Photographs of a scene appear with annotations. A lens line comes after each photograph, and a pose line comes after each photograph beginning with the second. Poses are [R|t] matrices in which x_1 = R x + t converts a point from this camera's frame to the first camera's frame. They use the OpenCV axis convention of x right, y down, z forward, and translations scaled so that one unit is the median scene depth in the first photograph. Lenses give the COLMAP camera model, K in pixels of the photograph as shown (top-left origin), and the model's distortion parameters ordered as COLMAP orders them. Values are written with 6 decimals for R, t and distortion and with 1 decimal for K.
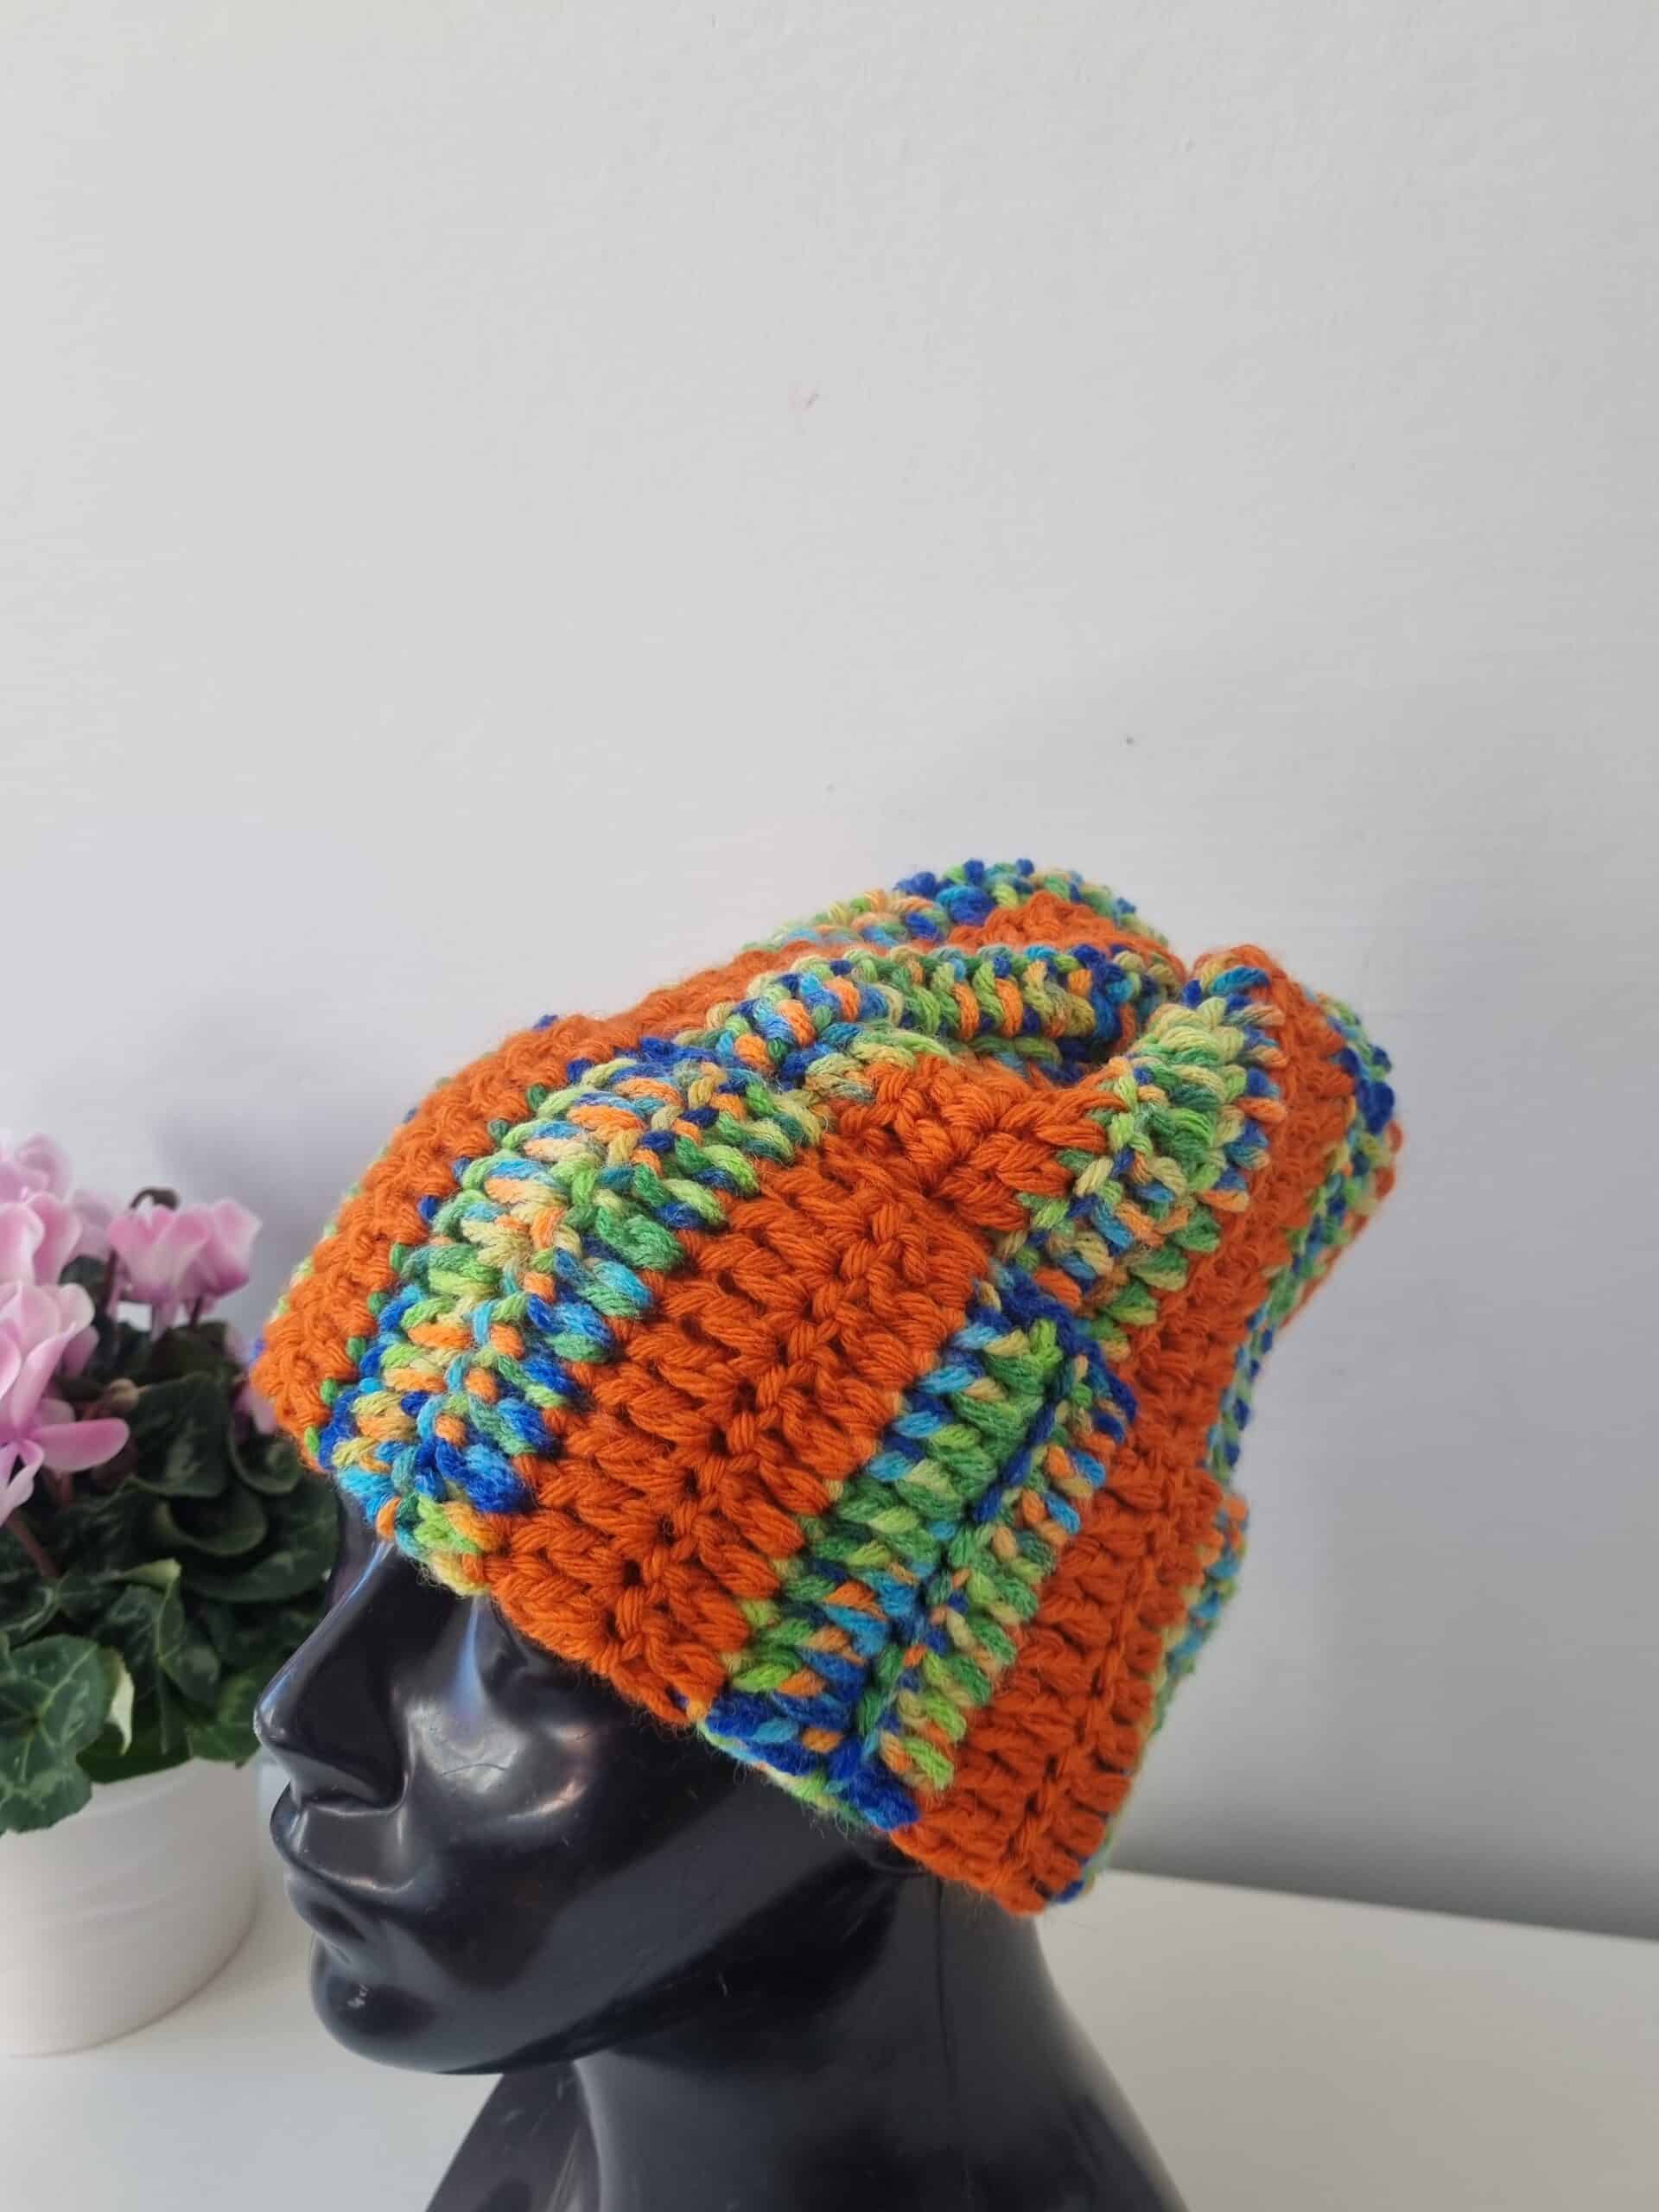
lens RADIAL K [[1701.9, 0, 843.1], [0, 1701.9, 1103.7], [0, 0, 1]] dist [0.030203, -0.044845]
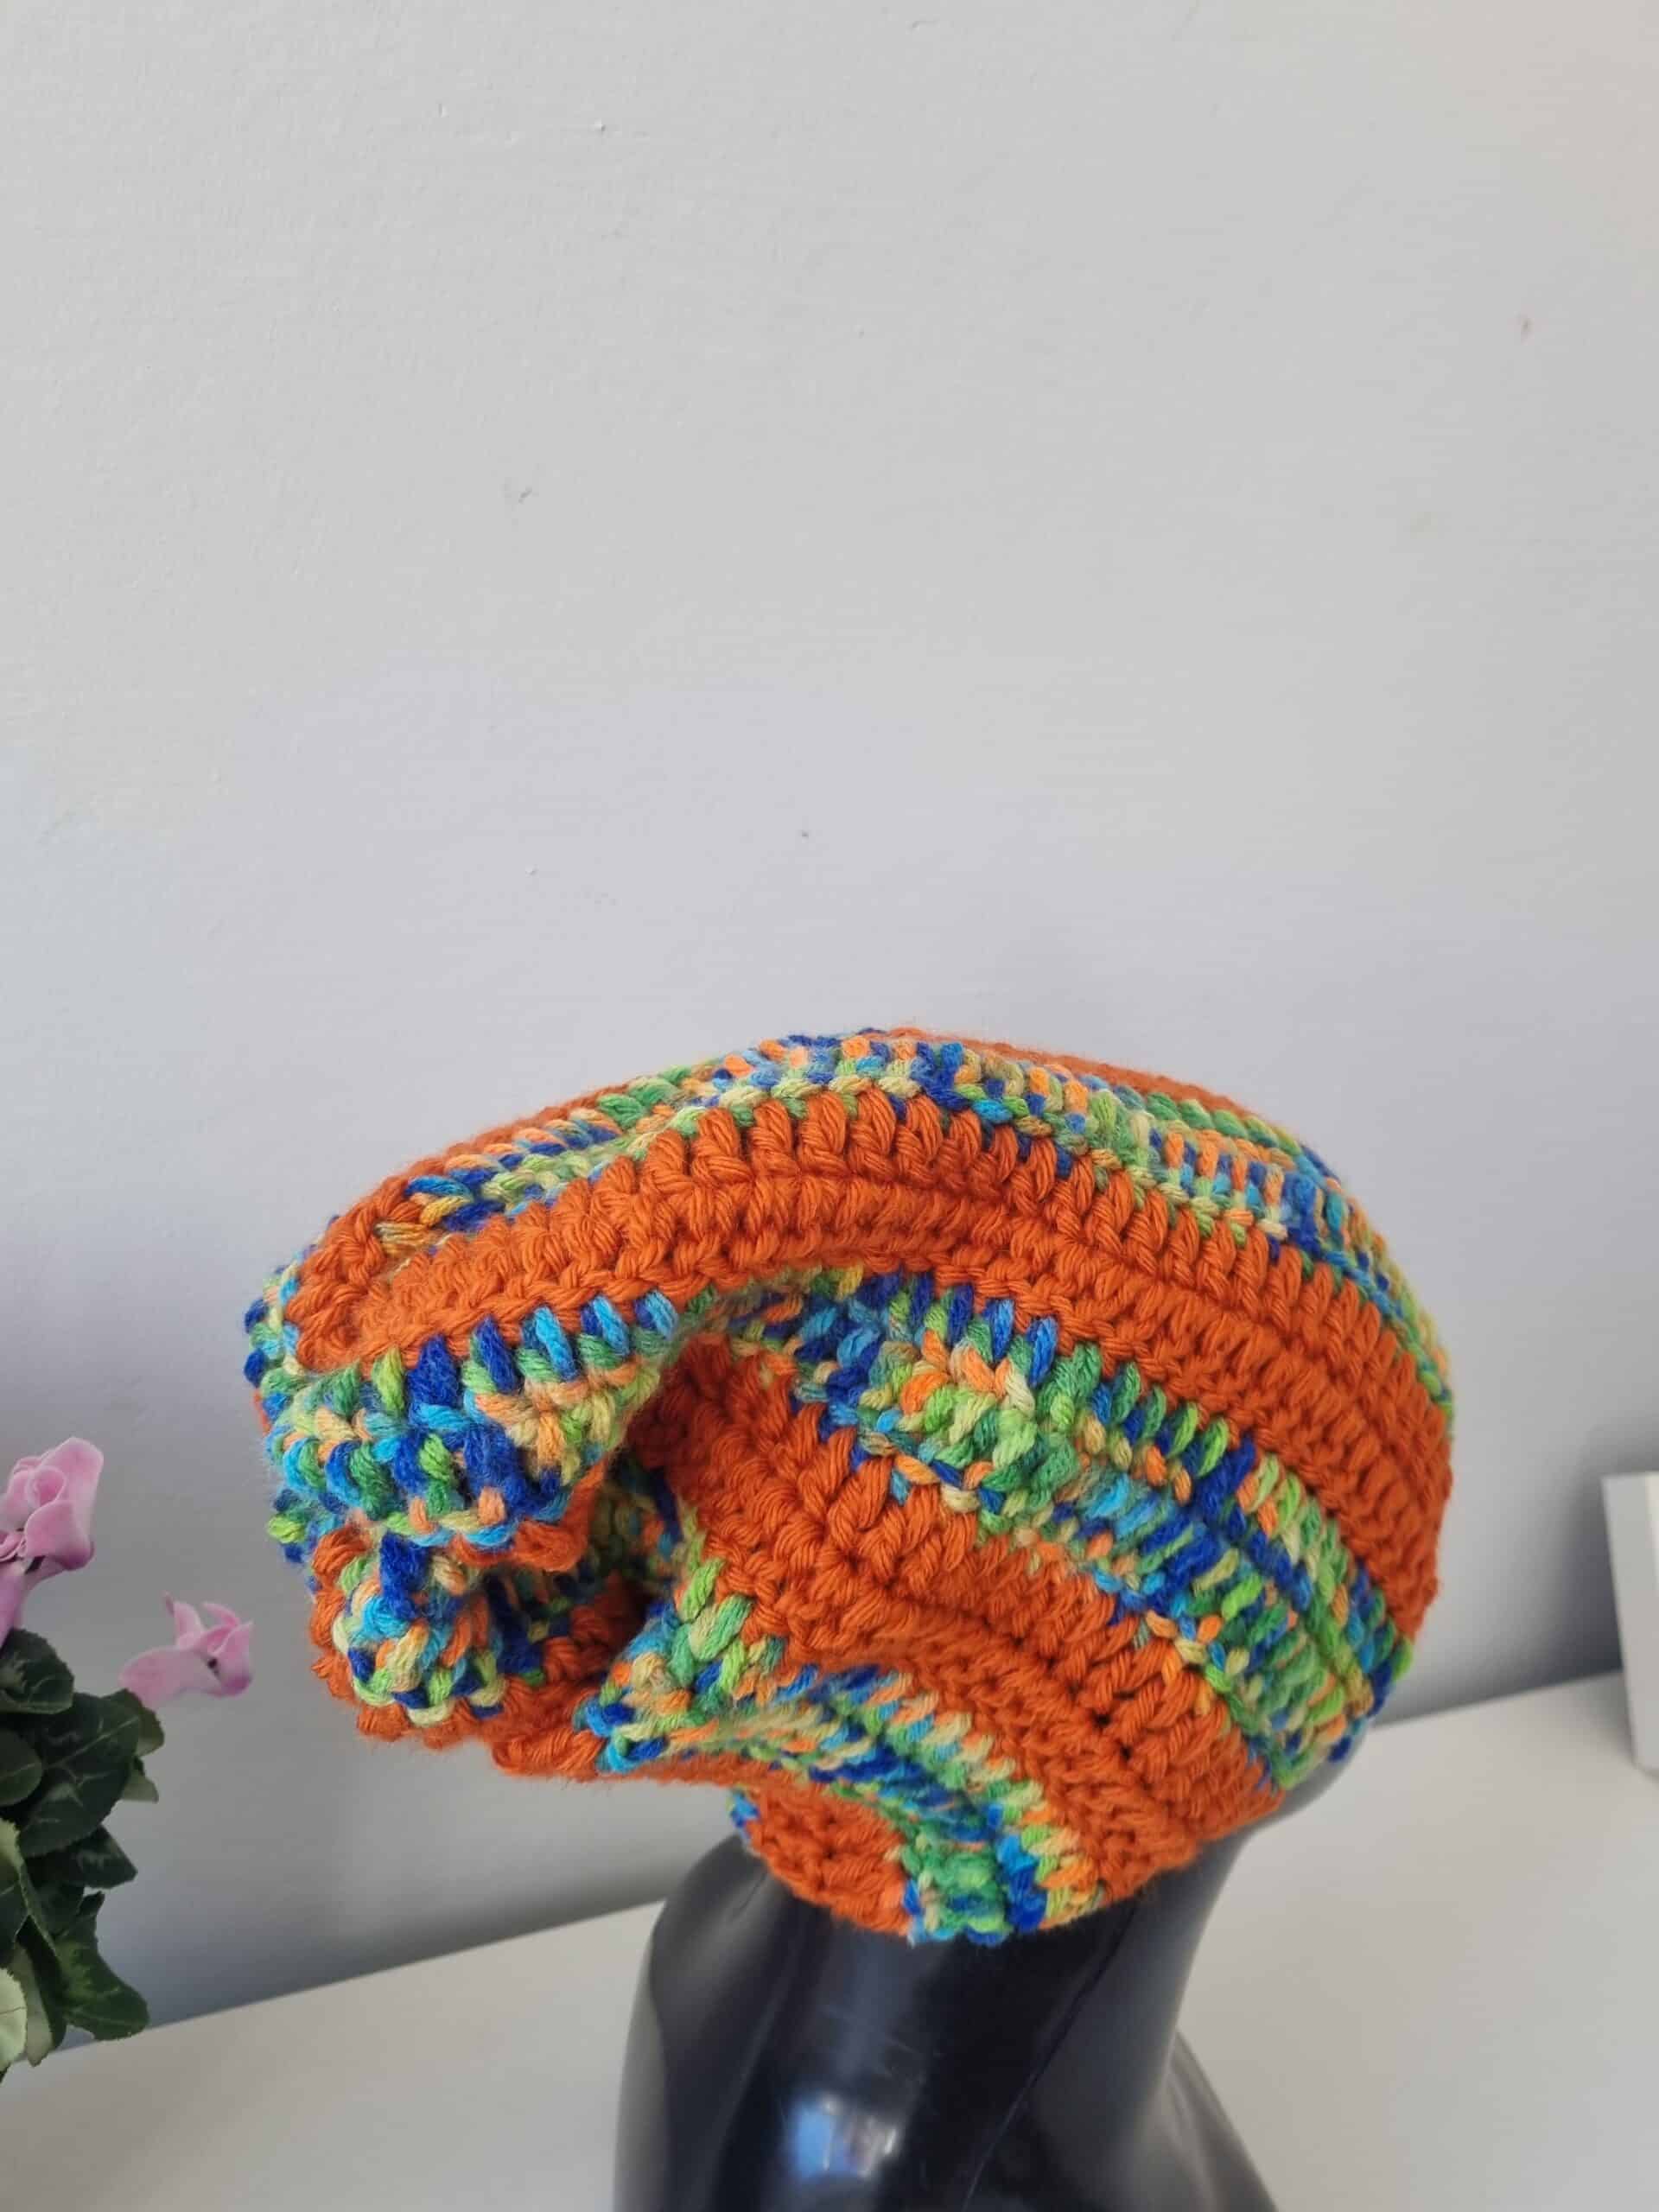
lens RADIAL K [[1701.9, 0, 848.7], [0, 1701.9, 1110.6], [0, 0, 1]] dist [0.030203, -0.044845]
pose [[0.804222, -0.068722, 0.590342, -0.509266], [0.096264, 0.995238, -0.015285, -0.012171], [-0.586481, 0.069121, 0.807009, 0.092142]]
